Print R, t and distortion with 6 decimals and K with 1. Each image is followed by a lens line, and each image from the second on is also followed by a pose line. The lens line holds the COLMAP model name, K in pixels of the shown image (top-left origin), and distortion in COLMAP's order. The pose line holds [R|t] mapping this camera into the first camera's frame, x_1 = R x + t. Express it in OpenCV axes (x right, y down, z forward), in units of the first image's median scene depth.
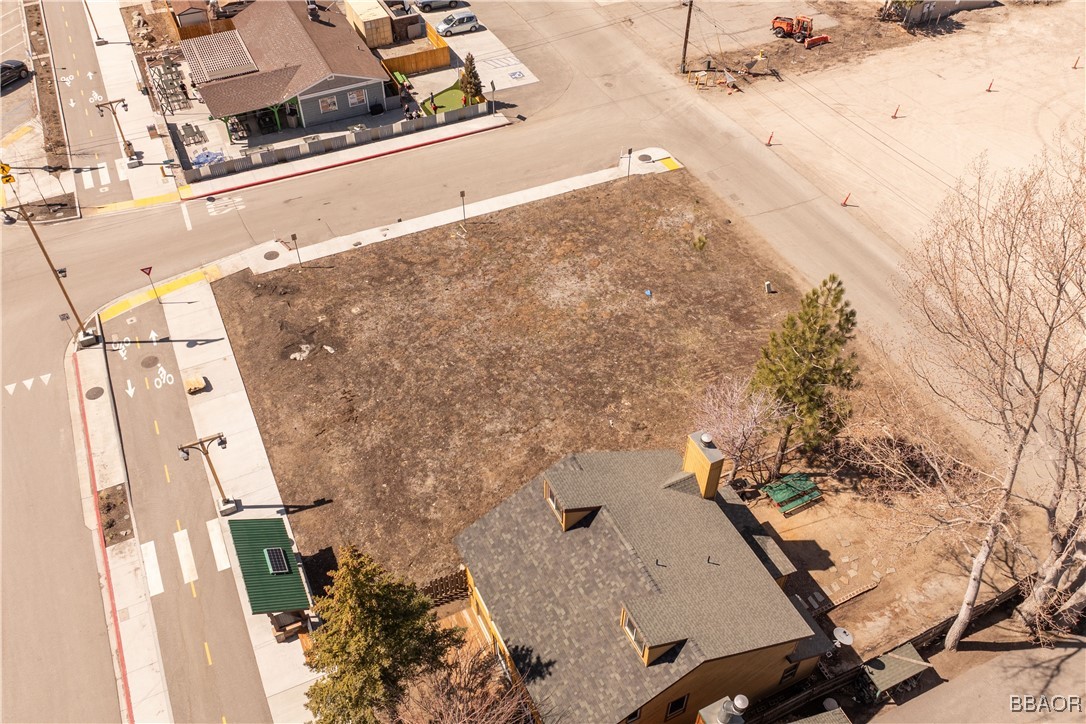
lens RADIAL K [[905.3, 0, 546.5], [0, 905.3, 364.2], [0, 0, 1]] dist [-0.004020, -0.055792]
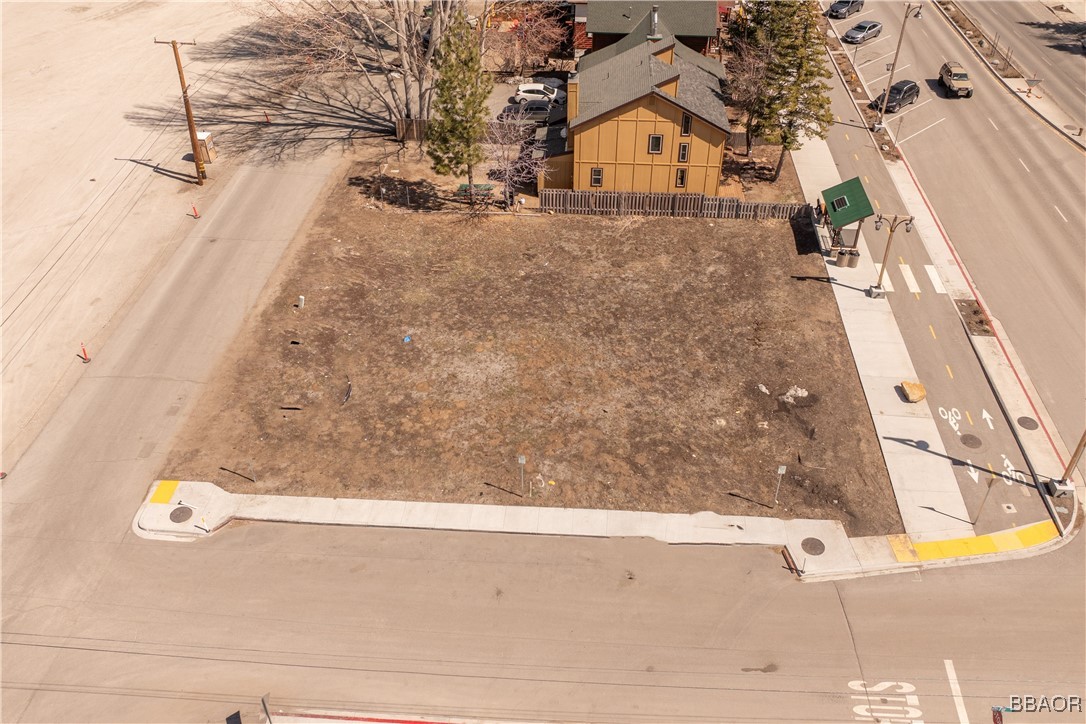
lens RADIAL K [[905.3, 0, 546.5], [0, 905.3, 364.2], [0, 0, 1]] dist [-0.004020, -0.055792]
pose [[-0.868632, -0.303892, 0.391316, -0.381485], [0.351334, 0.179092, 0.918962, -0.884517], [-0.349346, 0.935722, -0.048798, 1.055317]]
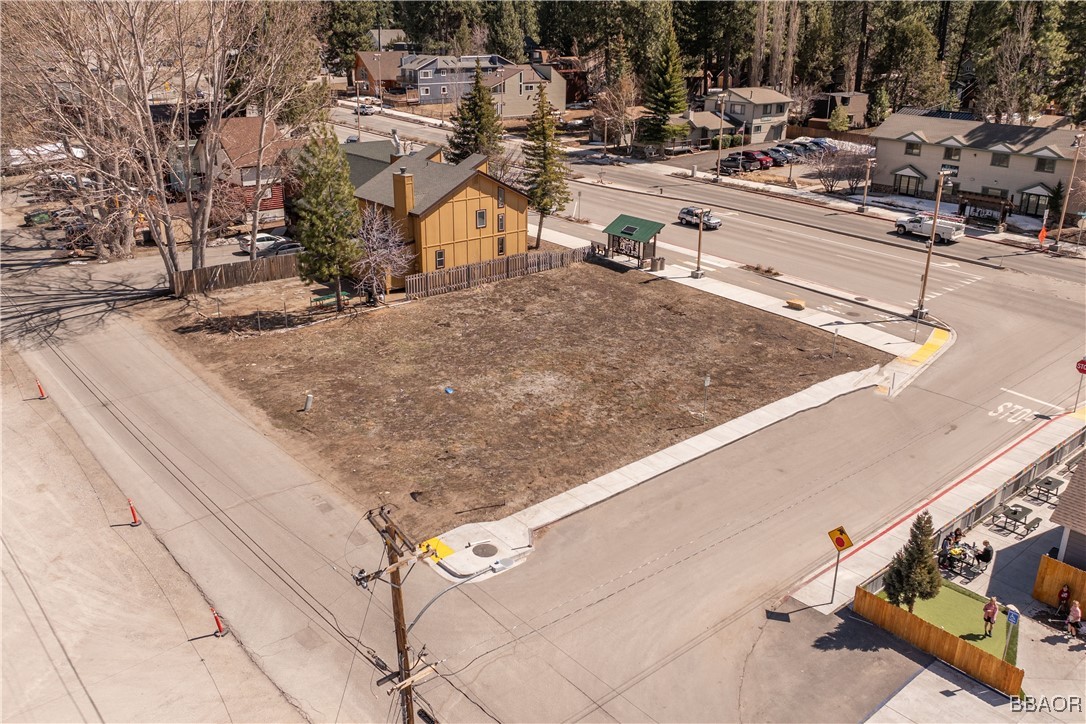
lens RADIAL K [[905.3, 0, 546.5], [0, 905.3, 364.2], [0, 0, 1]] dist [-0.004020, -0.055792]
pose [[-0.967904, 0.080592, -0.238049, 0.236724], [-0.186287, 0.405740, 0.894803, -0.927381], [0.168700, 0.910429, -0.377704, 1.372196]]
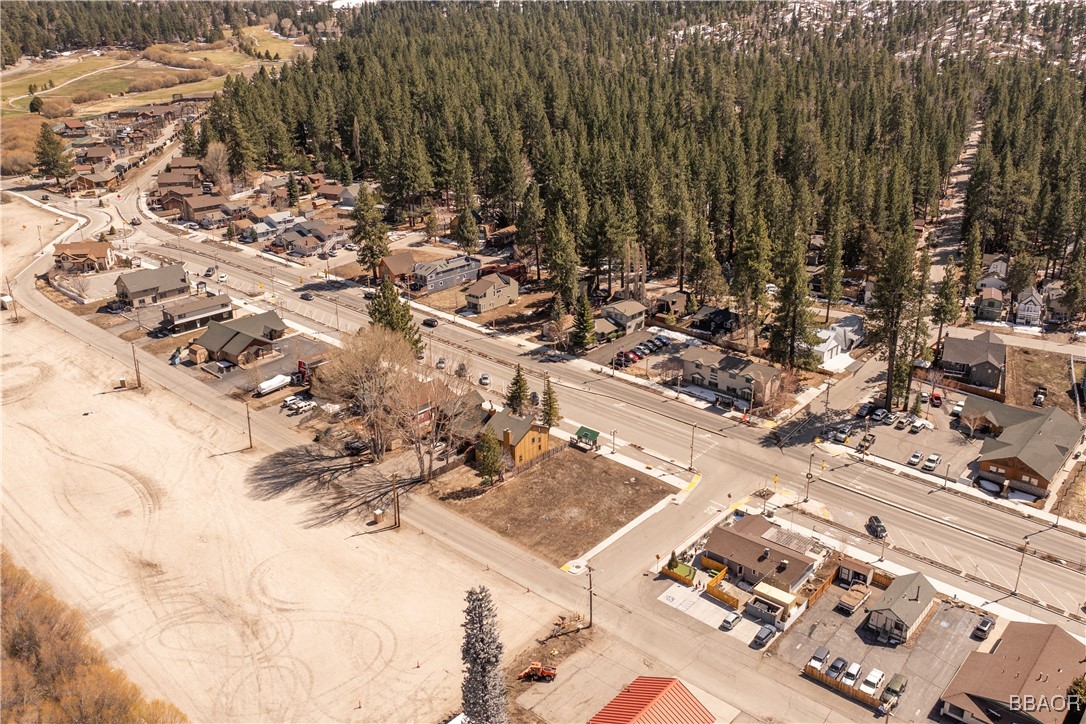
lens RADIAL K [[875.9, 0, 586.4], [0, 875.9, 394.6], [0, 0, 1]] dist [-0.008776, -0.008578]
pose [[-0.904799, 0.157492, -0.395646, 1.078812], [-0.313843, 0.381348, 0.869526, -2.793885], [0.287822, 0.910917, -0.295615, 1.556391]]
